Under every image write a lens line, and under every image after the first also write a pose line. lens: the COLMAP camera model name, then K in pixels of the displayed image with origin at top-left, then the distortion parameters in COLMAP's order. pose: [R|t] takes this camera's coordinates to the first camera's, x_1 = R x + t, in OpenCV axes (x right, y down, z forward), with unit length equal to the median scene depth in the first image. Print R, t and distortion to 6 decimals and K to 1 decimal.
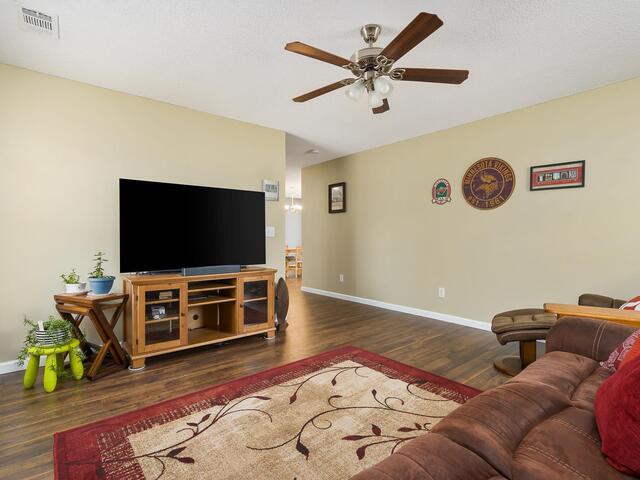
lens RADIAL K [[323.0, 0, 320.0], [0, 323.0, 240.0], [0, 0, 1]] dist [-0.002963, 0.000729]
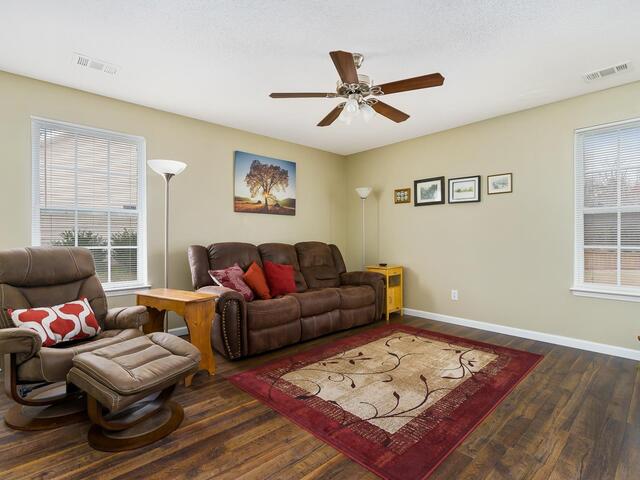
lens RADIAL K [[323.0, 0, 320.0], [0, 323.0, 240.0], [0, 0, 1]] dist [-0.002963, 0.000729]
pose [[-0.998381, 0.002875, -0.056816, 0.338629], [0.002265, 0.999939, 0.010804, -0.014754], [0.056844, 0.010658, -0.998326, 2.066464]]
